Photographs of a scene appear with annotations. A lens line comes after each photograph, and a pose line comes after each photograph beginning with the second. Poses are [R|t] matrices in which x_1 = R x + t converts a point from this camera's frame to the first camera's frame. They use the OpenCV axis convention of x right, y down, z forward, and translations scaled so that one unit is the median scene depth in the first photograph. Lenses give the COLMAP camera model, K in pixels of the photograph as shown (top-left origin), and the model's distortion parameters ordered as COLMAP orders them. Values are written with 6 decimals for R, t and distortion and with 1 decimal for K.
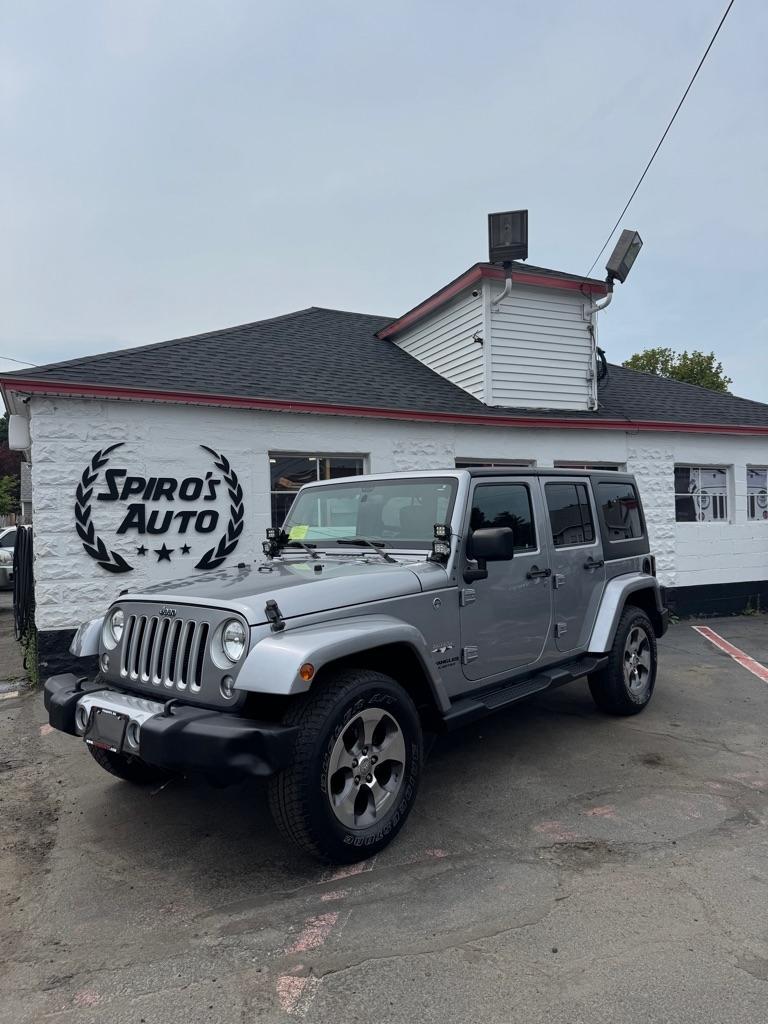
lens RADIAL K [[730.1, 0, 395.4], [0, 730.1, 511.2], [0, 0, 1]] dist [0.006901, -0.021797]
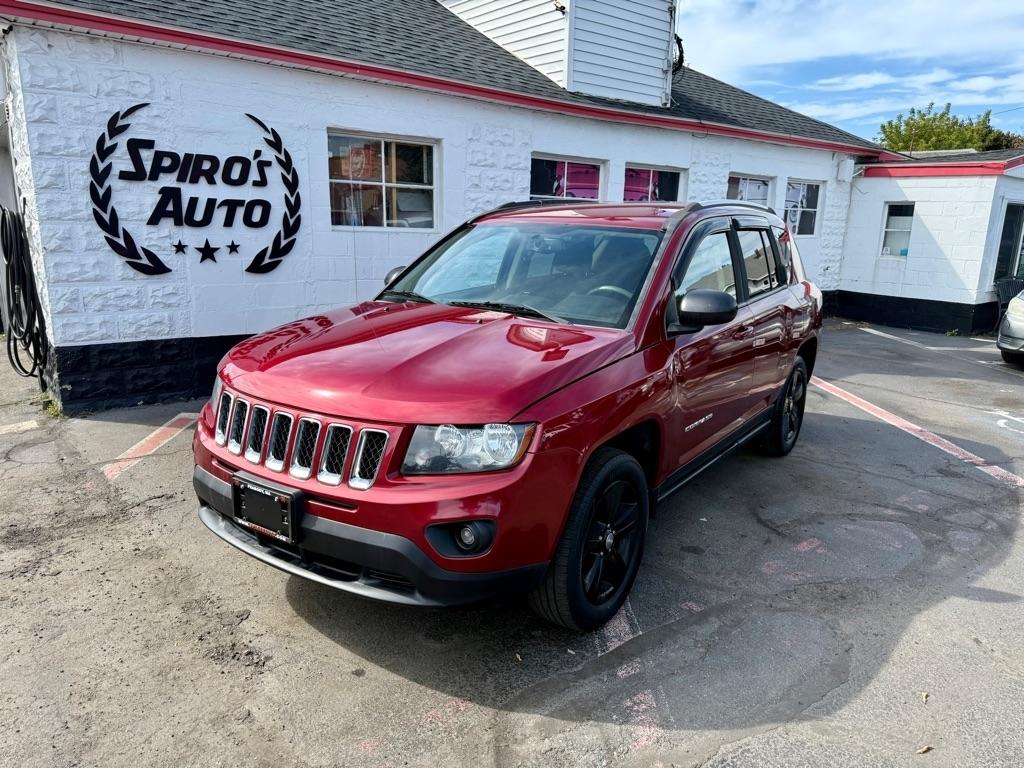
lens RADIAL K [[730.1, 0, 512.8], [0, 730.1, 391.4], [0, 0, 1]] dist [0.006901, -0.021797]
pose [[0.972379, -0.004107, 0.233373, -0.176048], [-0.055520, 0.967078, 0.248352, -0.012518], [-0.226710, -0.254449, 0.940138, 0.117415]]
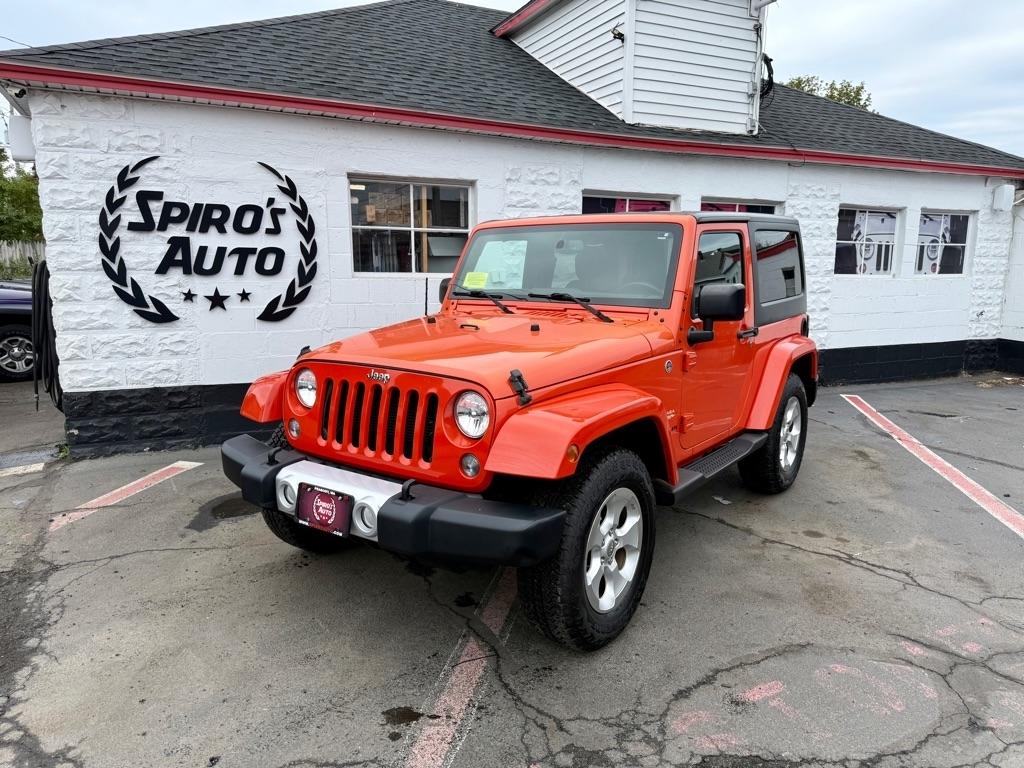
lens RADIAL K [[730.1, 0, 507.1], [0, 730.1, 388.3], [0, 0, 1]] dist [0.006901, -0.021797]
pose [[0.999483, 0.032144, -0.001023, 0.008959], [-0.031314, 0.979941, 0.196813, -0.015588], [0.007329, -0.196679, 0.980440, 0.185992]]
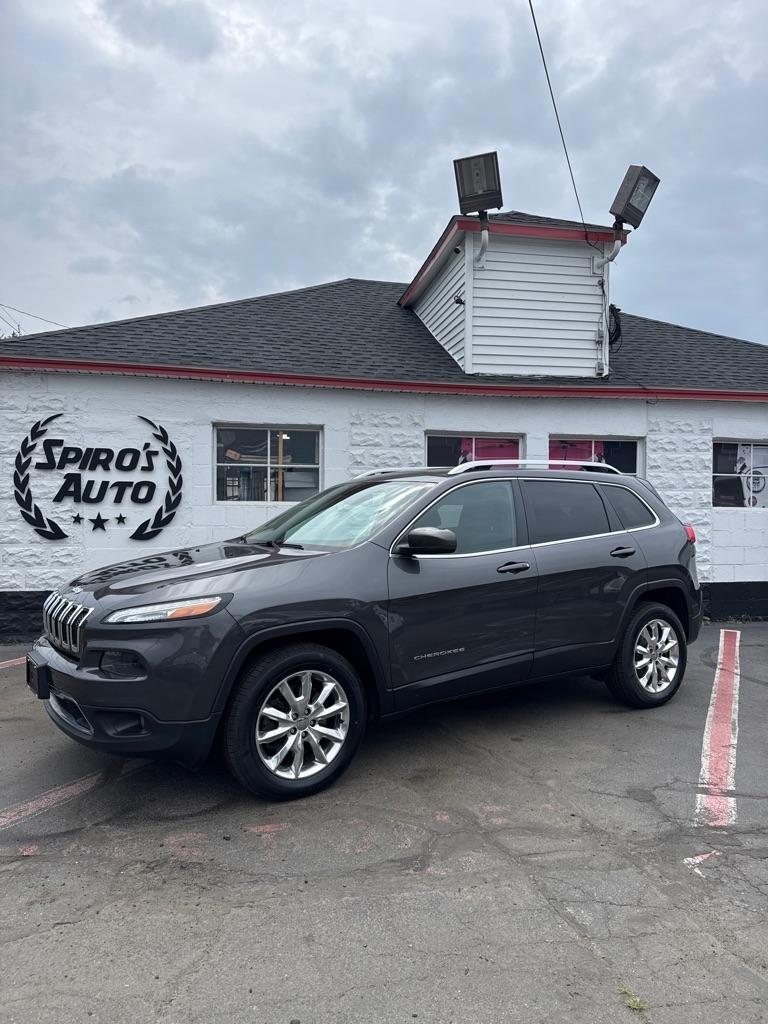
lens RADIAL K [[730.1, 0, 385.1], [0, 730.1, 500.9], [0, 0, 1]] dist [0.006901, -0.021797]
pose [[0.967905, 0.027654, -0.249791, 0.322449], [-0.022385, 0.999463, 0.023910, -0.005609], [0.250318, -0.017551, 0.968005, 0.111229]]
